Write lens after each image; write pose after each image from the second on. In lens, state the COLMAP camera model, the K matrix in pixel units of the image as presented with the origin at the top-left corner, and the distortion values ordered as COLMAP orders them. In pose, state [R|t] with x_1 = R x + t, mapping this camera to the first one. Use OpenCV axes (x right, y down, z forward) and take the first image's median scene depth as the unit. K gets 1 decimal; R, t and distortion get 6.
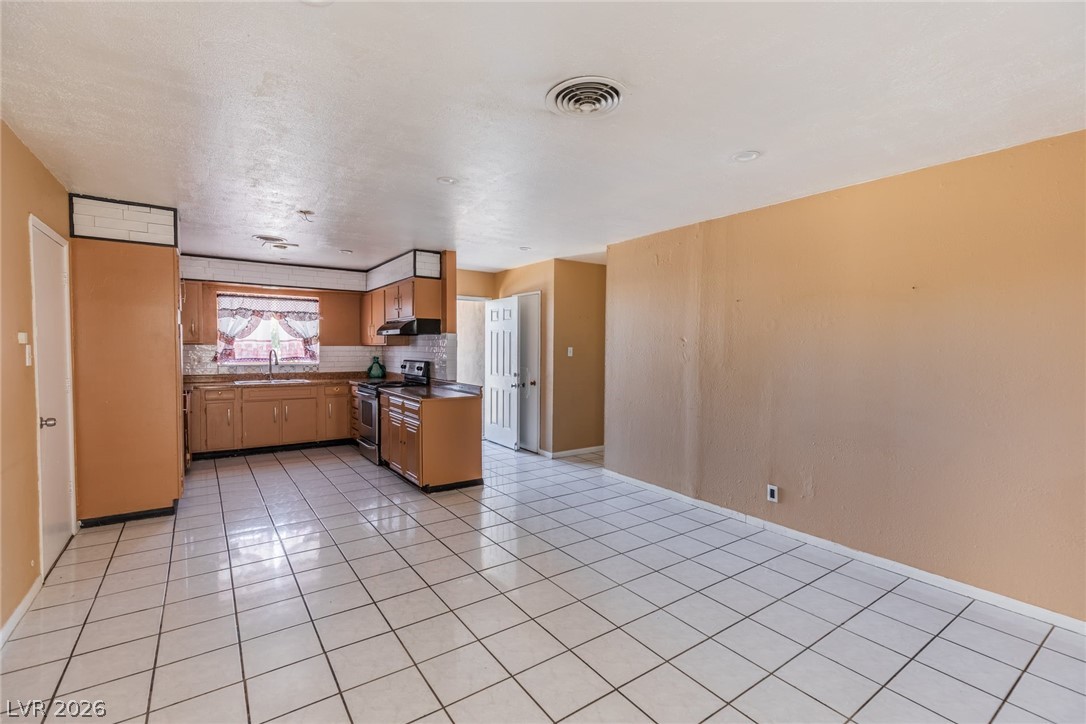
lens RADIAL K [[454.0, 0, 543.0], [0, 454.0, 362.0], [0, 0, 1]] dist [0.000408, -0.000024]
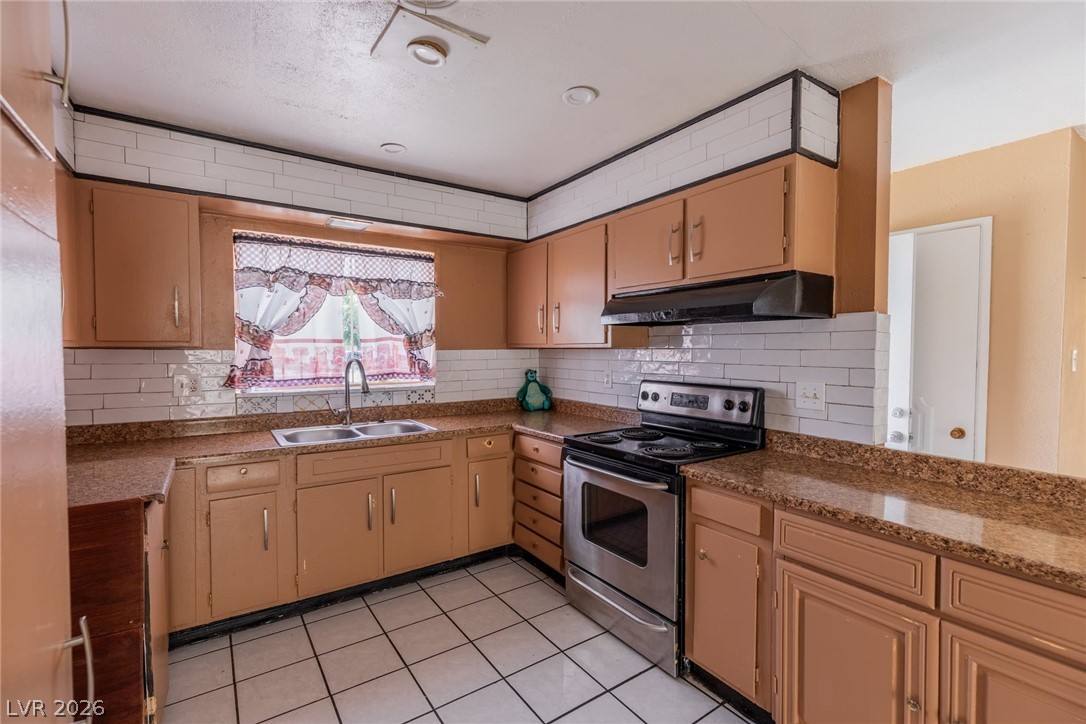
lens RADIAL K [[480.2, 0, 559.4], [0, 480.2, 361.9], [0, 0, 1]] dist [0.001439, -0.000204]
pose [[0.999816, -0.006109, -0.018180, -0.378912], [0.006053, 0.999977, -0.003111, -0.021627], [0.018198, 0.003000, 0.999830, 0.519041]]
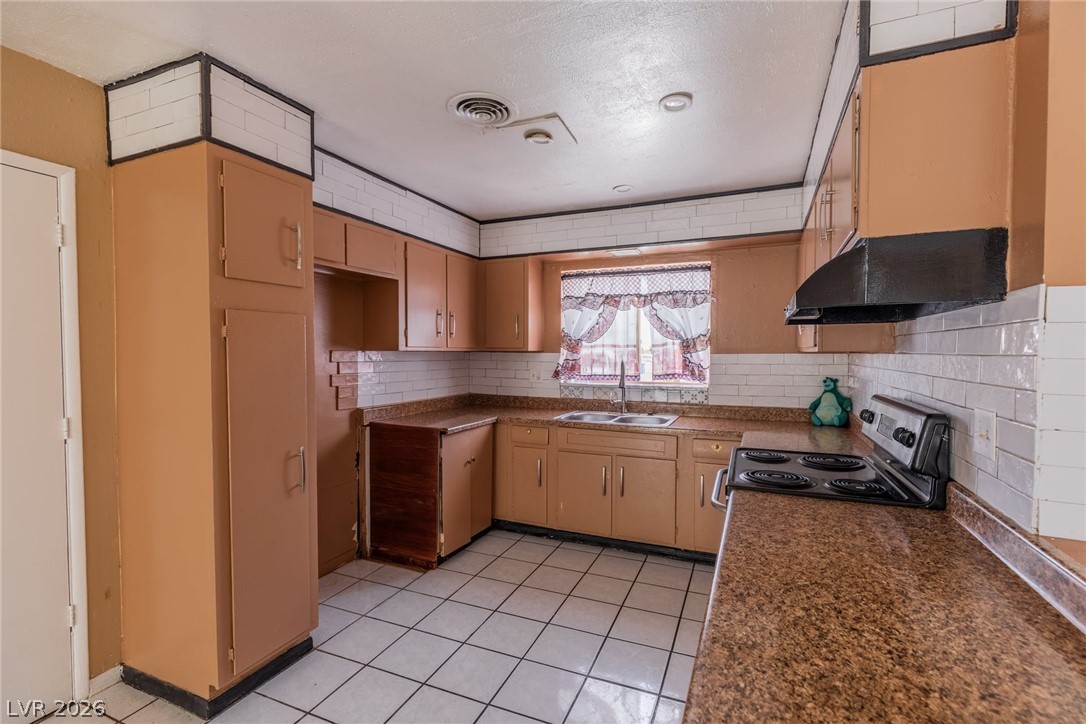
lens RADIAL K [[487.8, 0, 547.7], [0, 487.8, 362.6], [0, 0, 1]] dist [0.007360, -0.000217]
pose [[0.517188, 0.012878, -0.855775, -0.119868], [-0.024754, 0.999694, 0.000084, -0.022519], [0.855514, 0.021141, 0.517349, 0.601402]]
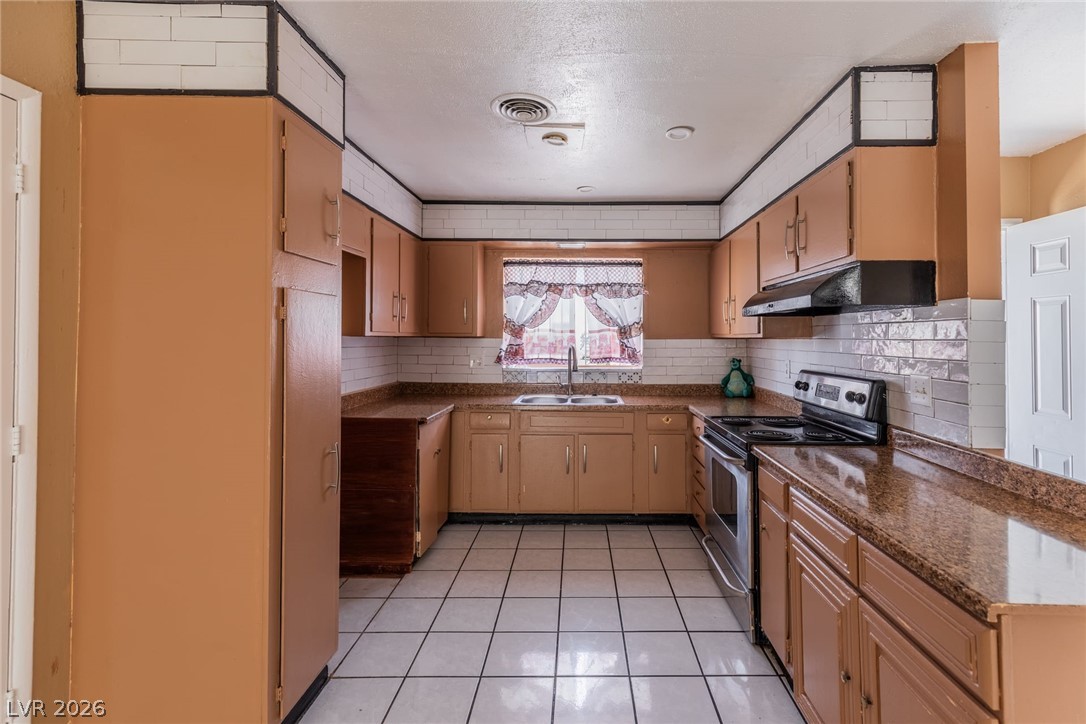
lens RADIAL K [[497.7, 0, 588.5], [0, 497.7, 327.4], [0, 0, 1]] dist [0.013728, 0.000182]
pose [[0.814330, -0.016331, -0.580172, -0.188772], [-0.016152, 0.998579, -0.050779, -0.018174], [0.580177, 0.050722, 0.812910, 0.468563]]
